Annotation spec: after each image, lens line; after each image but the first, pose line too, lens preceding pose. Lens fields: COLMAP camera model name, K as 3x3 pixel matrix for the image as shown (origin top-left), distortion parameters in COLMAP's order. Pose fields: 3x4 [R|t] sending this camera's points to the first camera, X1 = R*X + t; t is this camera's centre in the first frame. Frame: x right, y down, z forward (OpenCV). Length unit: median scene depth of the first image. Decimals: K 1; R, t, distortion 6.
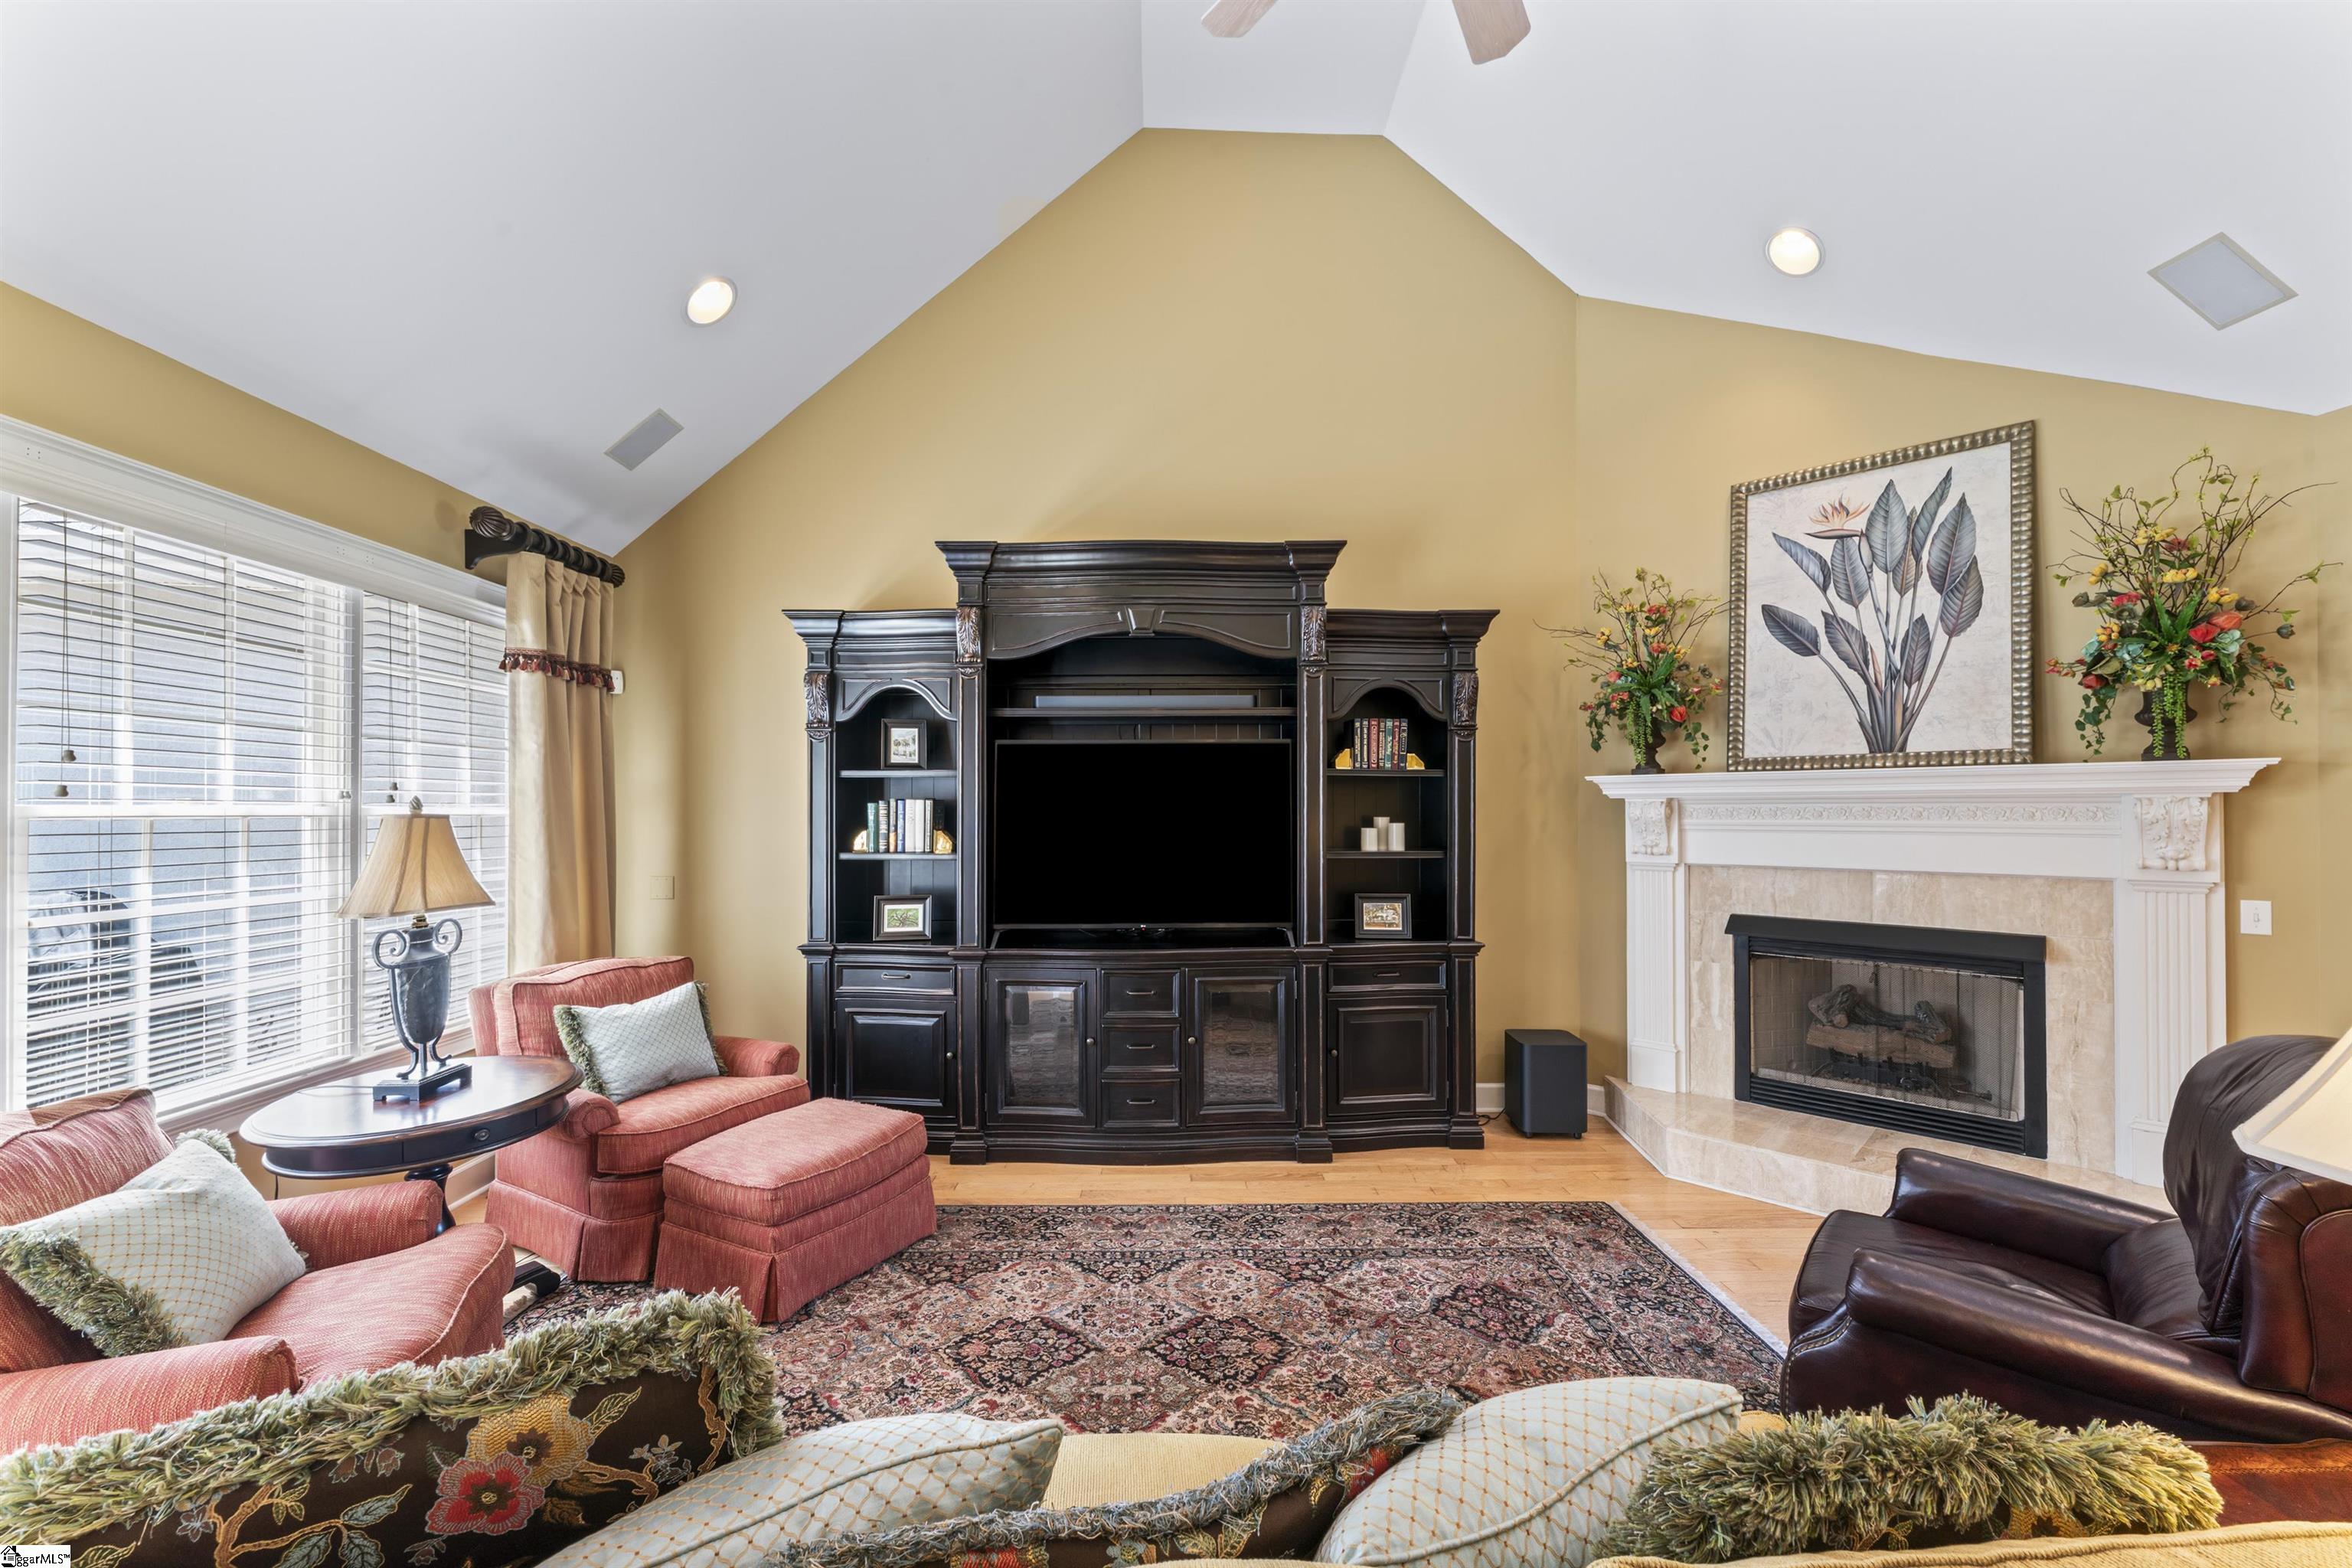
lens RADIAL K [[951.7, 0, 1174.3], [0, 951.7, 800.5], [0, 0, 1]] dist [0.000804, 0.000269]
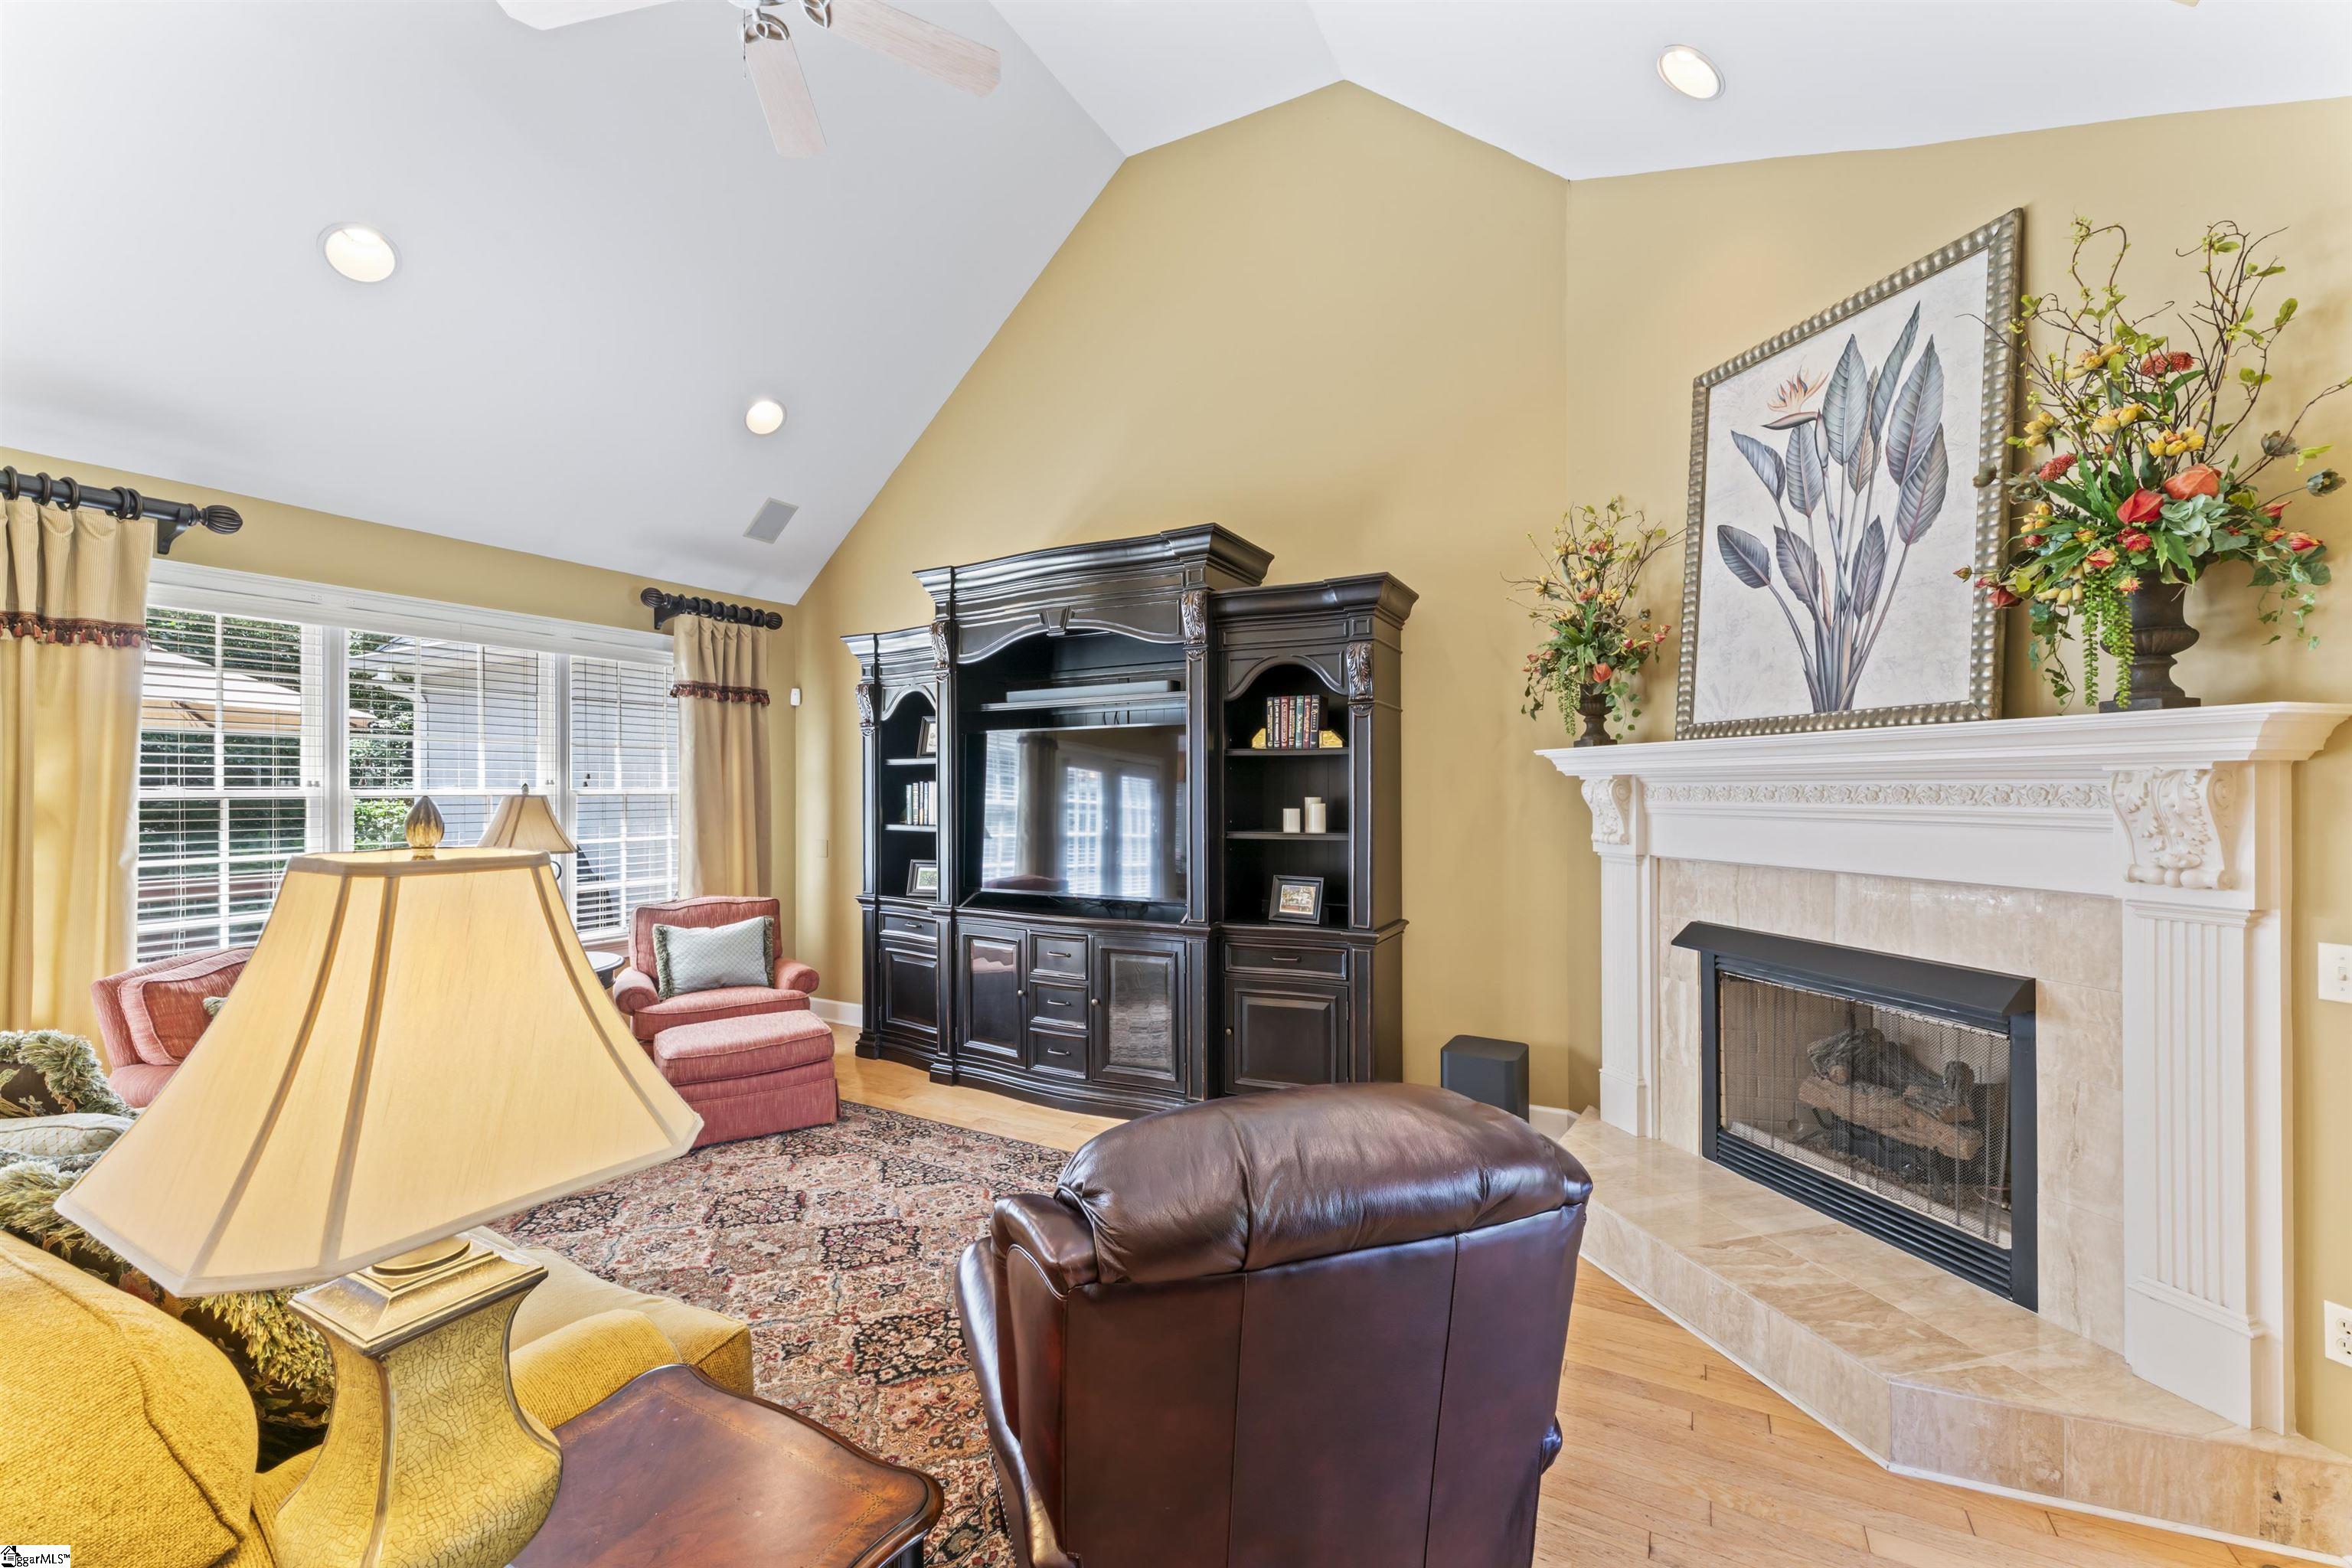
lens RADIAL K [[946.2, 0, 1176.0], [0, 946.2, 784.0], [0, 0, 1]] dist [0.001045, -0.000074]
pose [[0.866573, -0.004348, -0.499031, 0.661179], [0.007297, 0.999966, 0.003958, -0.000924], [0.498996, -0.007071, 0.866575, 0.114011]]
